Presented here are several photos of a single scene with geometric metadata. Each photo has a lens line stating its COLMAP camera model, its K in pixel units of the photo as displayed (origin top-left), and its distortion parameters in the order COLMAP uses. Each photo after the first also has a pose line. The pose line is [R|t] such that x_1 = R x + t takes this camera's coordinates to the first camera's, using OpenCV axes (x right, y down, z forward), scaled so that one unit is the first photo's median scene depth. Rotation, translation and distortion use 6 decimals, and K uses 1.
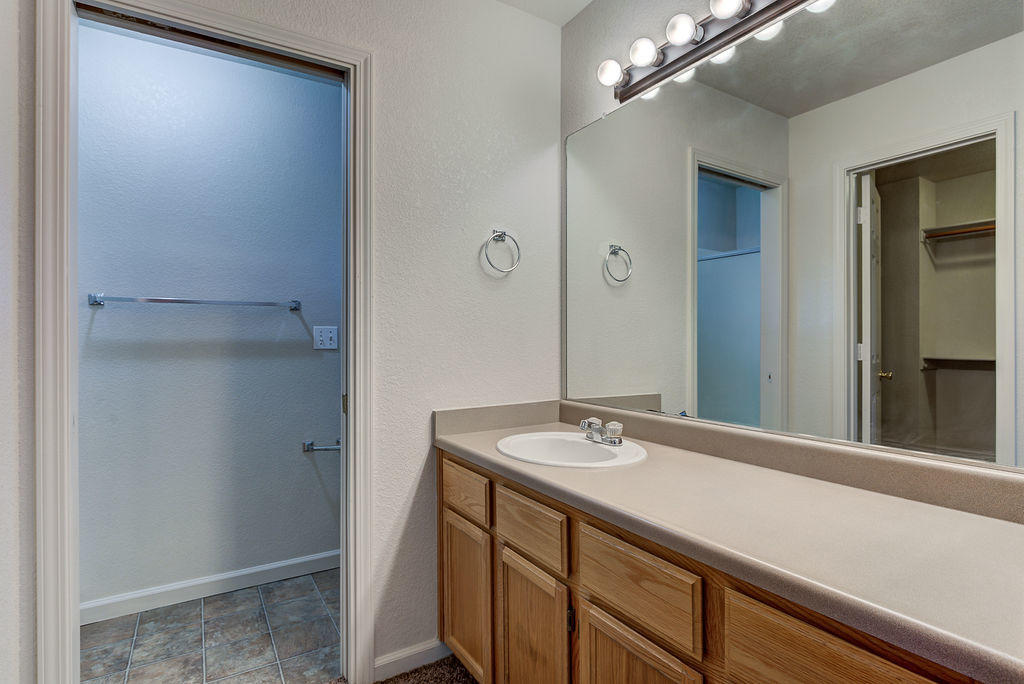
lens RADIAL K [[517.0, 0, 518.9], [0, 517.0, 338.6], [0, 0, 1]] dist [-0.005648, 0.000053]
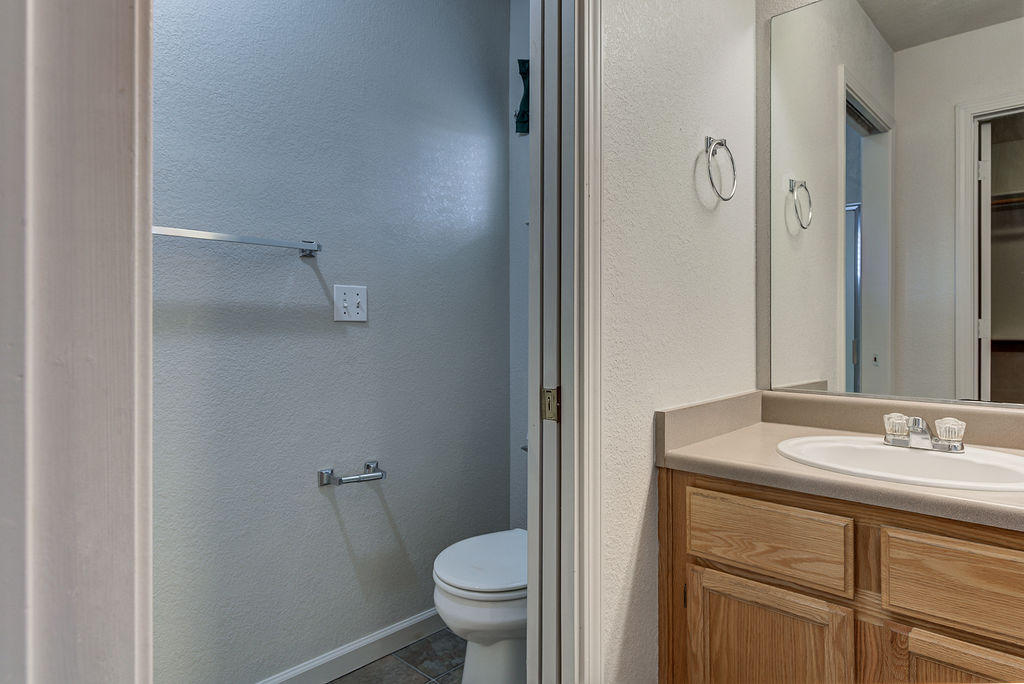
lens RADIAL K [[601.0, 0, 515.8], [0, 601.0, 323.7], [0, 0, 1]] dist [0.004790, -0.002444]
pose [[0.966493, 0.003585, 0.256668, -0.482044], [-0.002811, 0.999990, -0.003382, 0.033340], [-0.256677, 0.002548, 0.966494, 0.311107]]
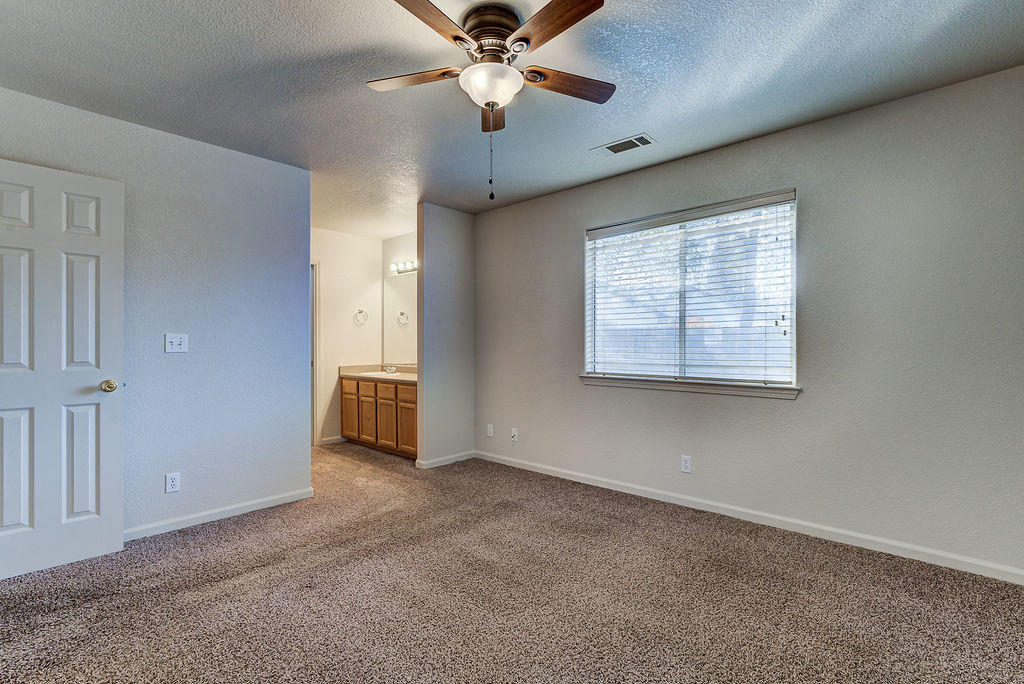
lens RADIAL K [[473.2, 0, 515.7], [0, 473.2, 347.6], [0, 0, 1]] dist [-0.009061, 0.005814]
pose [[0.964066, 0.001552, 0.265659, 0.106430], [-0.004346, 0.999941, 0.009929, -0.008976], [-0.265628, -0.010727, 0.964016, -2.000975]]
